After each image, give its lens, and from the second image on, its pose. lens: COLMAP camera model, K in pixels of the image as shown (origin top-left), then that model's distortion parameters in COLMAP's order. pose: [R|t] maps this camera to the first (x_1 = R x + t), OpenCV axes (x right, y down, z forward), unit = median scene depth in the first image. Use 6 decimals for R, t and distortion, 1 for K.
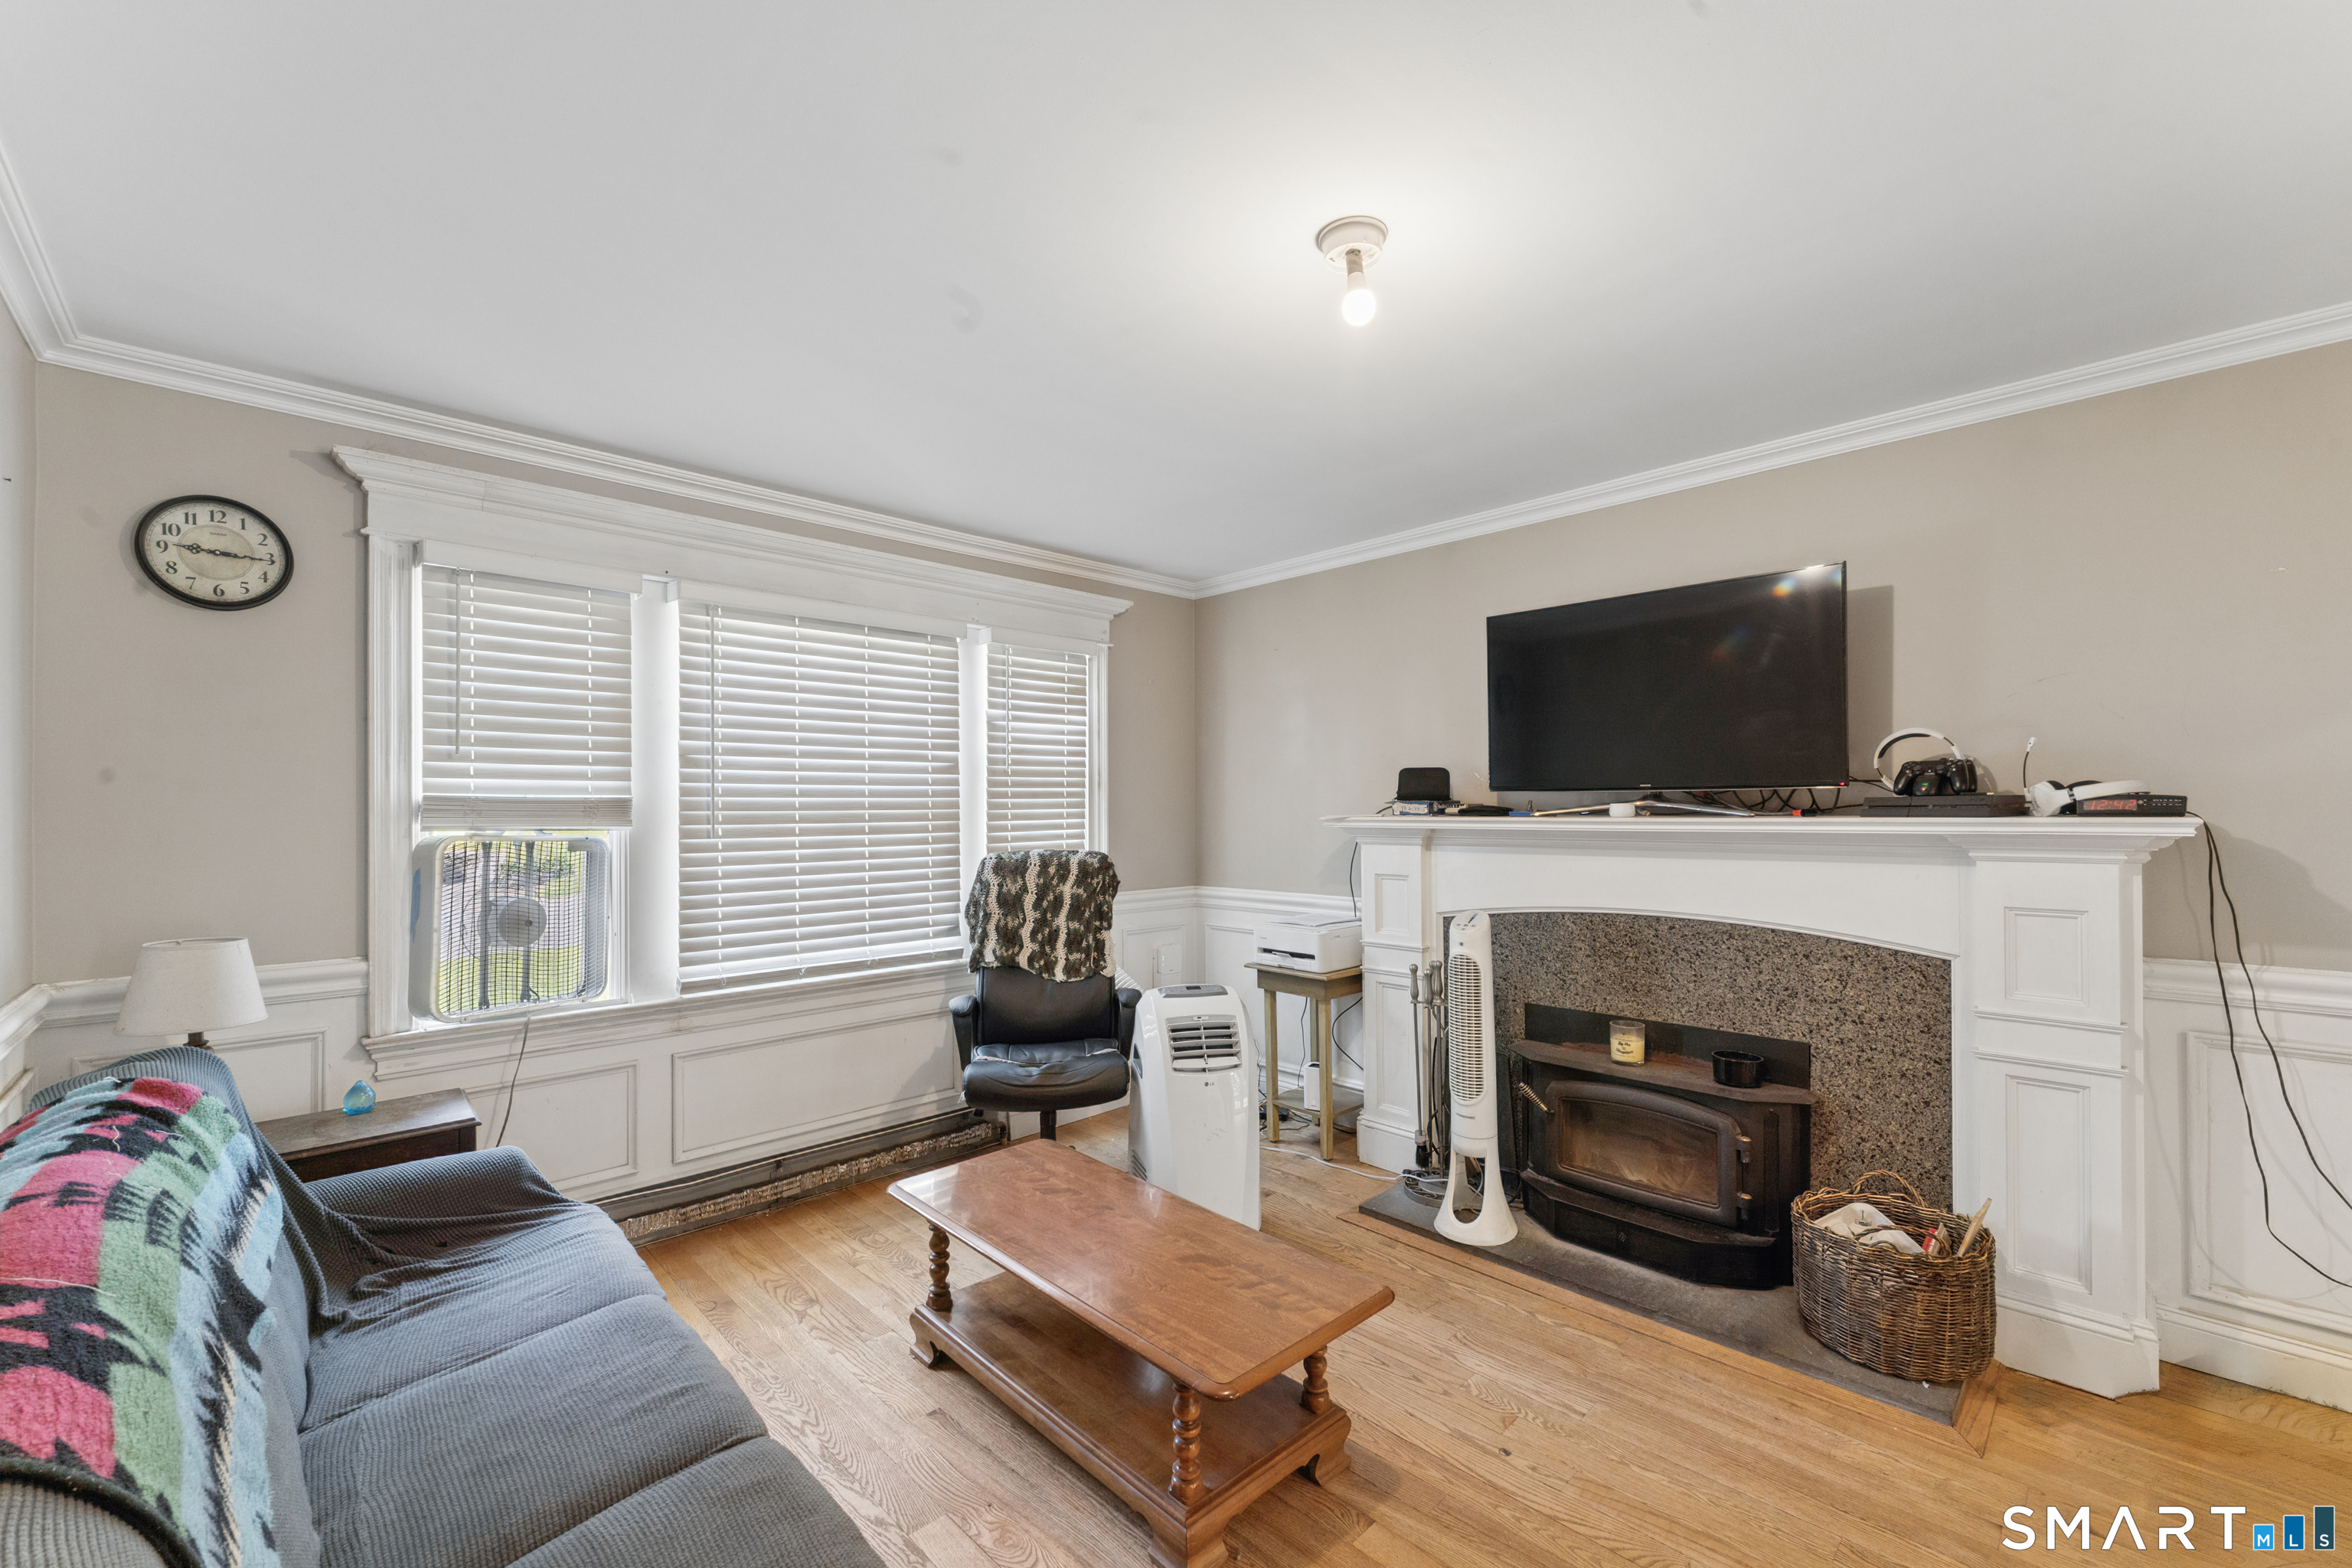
lens RADIAL K [[957.2, 0, 1180.4], [0, 957.2, 796.7], [0, 0, 1]] dist [0.000704, -0.000210]
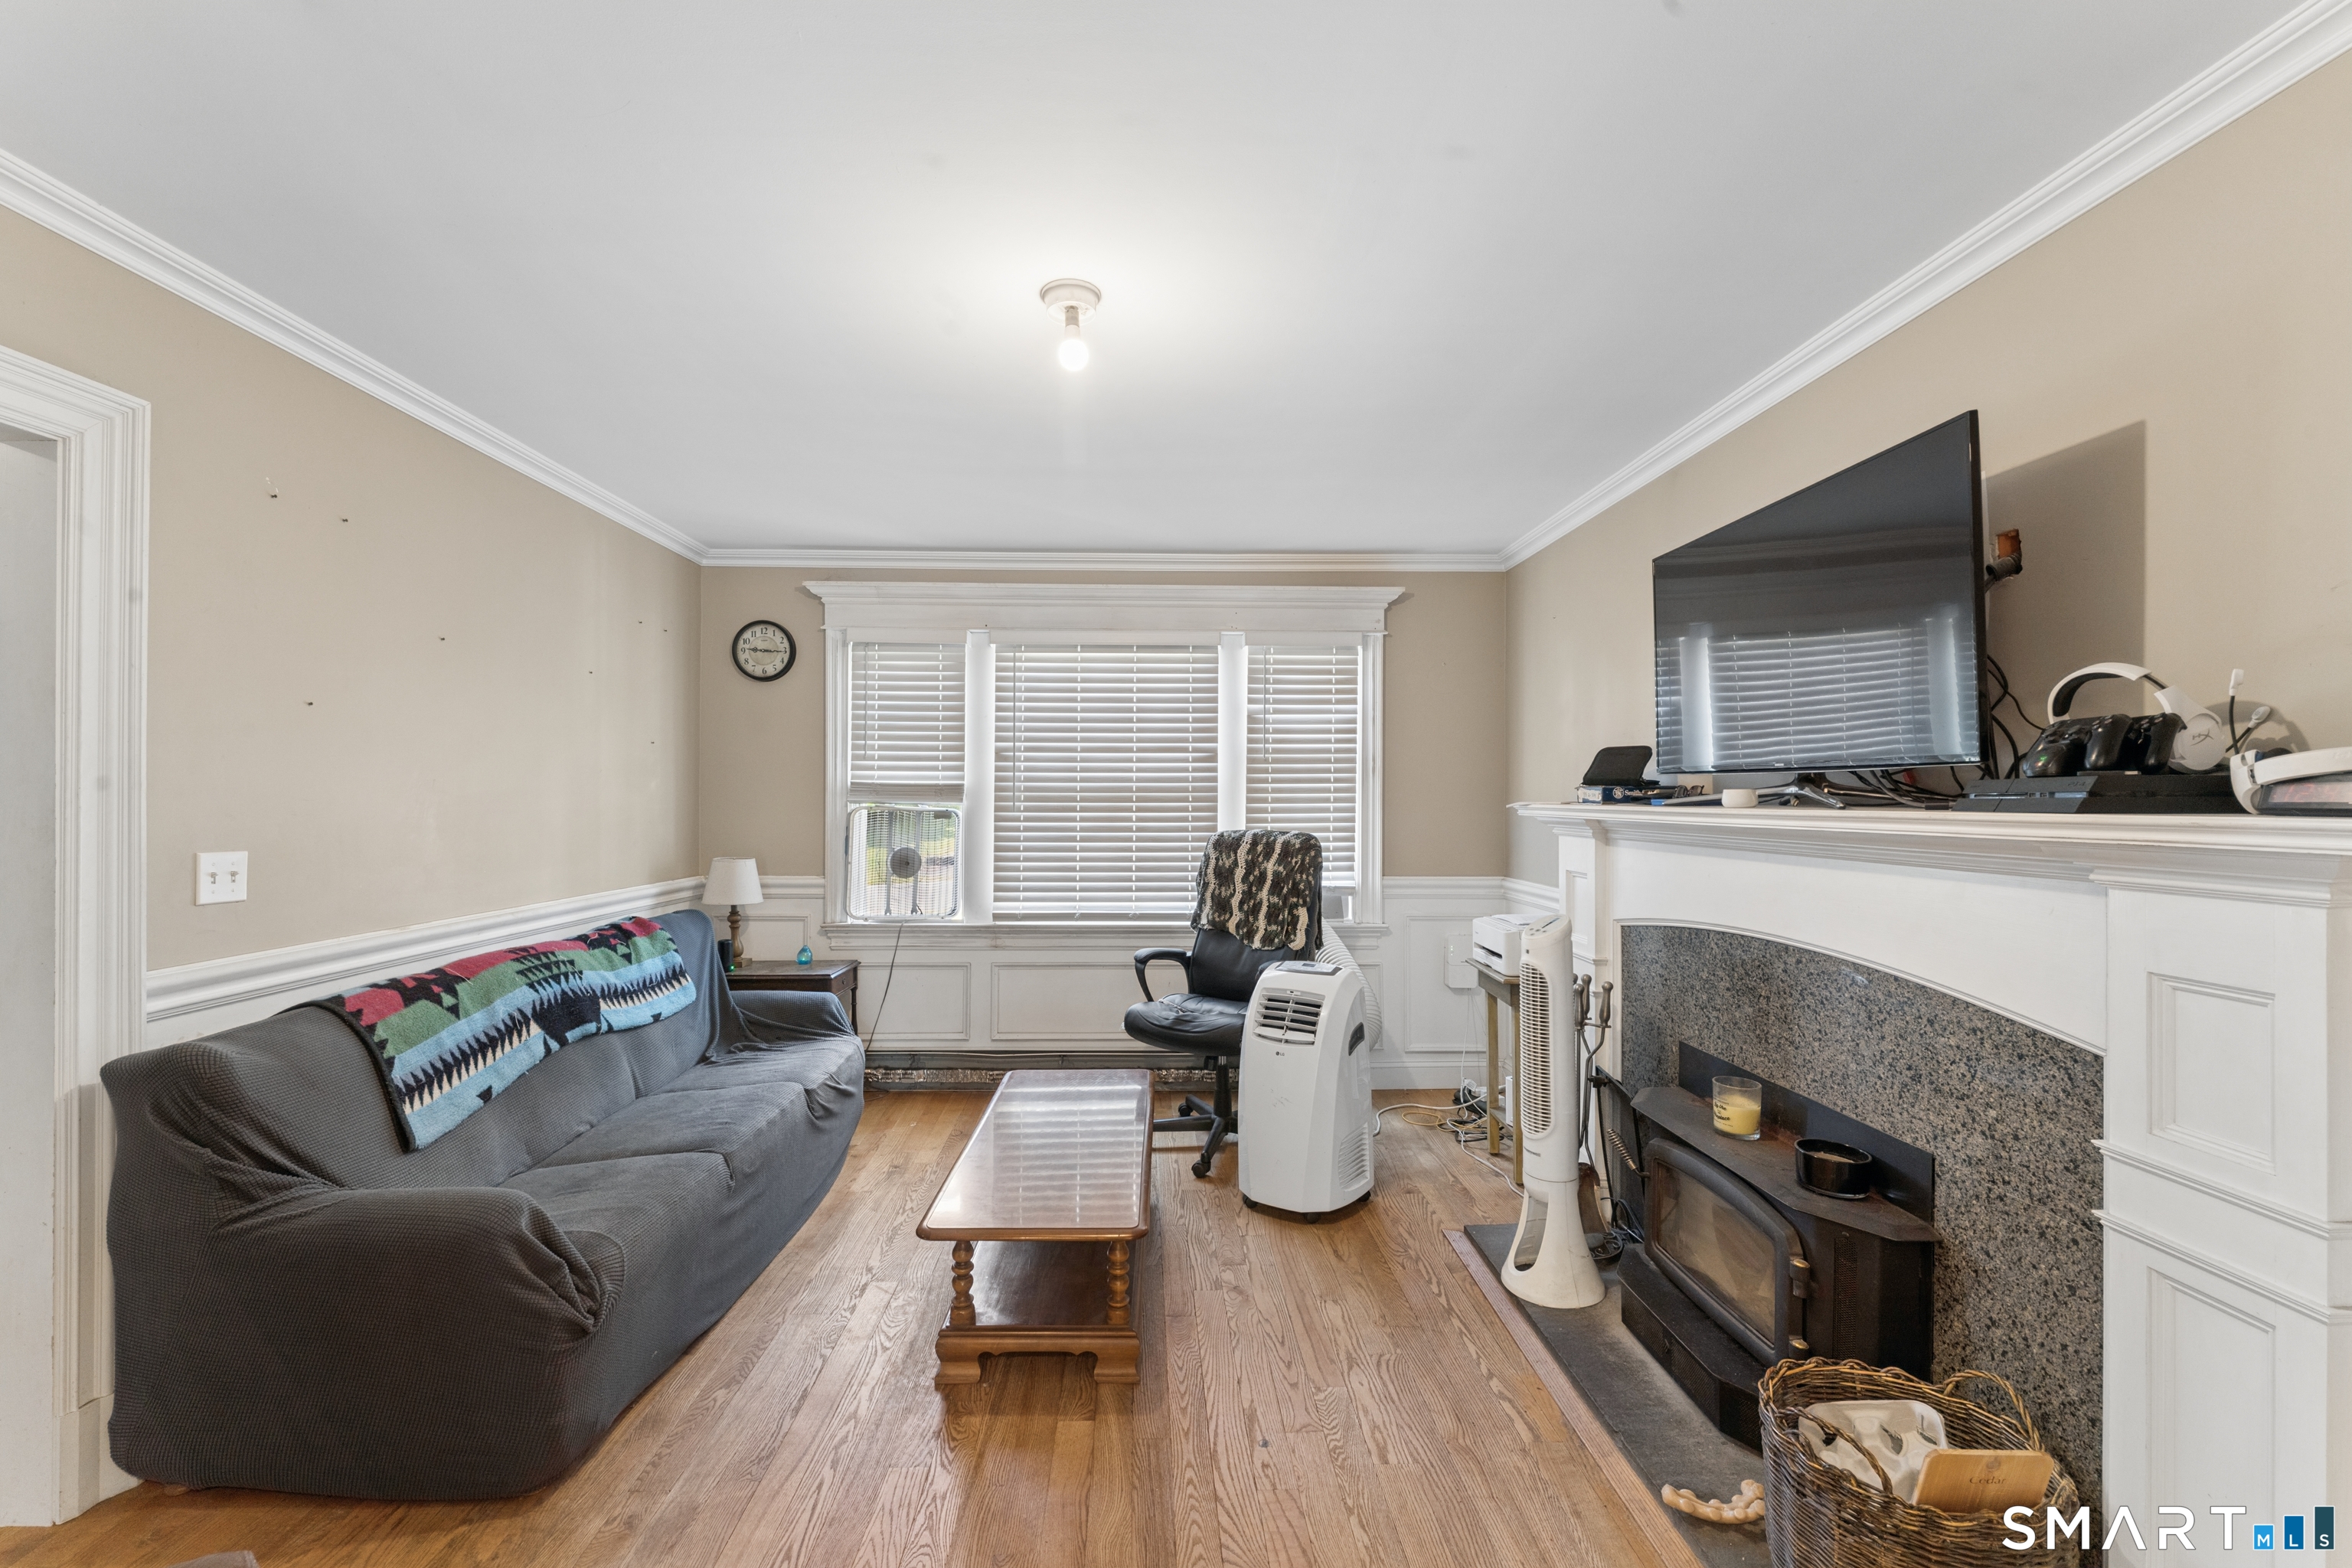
lens RADIAL K [[953.2, 0, 1176.0], [0, 953.2, 784.0], [0, 0, 1]] dist [0.000102, -0.000003]
pose [[0.732486, -0.000168, -0.680782, 0.584207], [0.000794, 0.999999, 0.000608, 0.001762], [0.680782, -0.000986, 0.732486, 0.135381]]
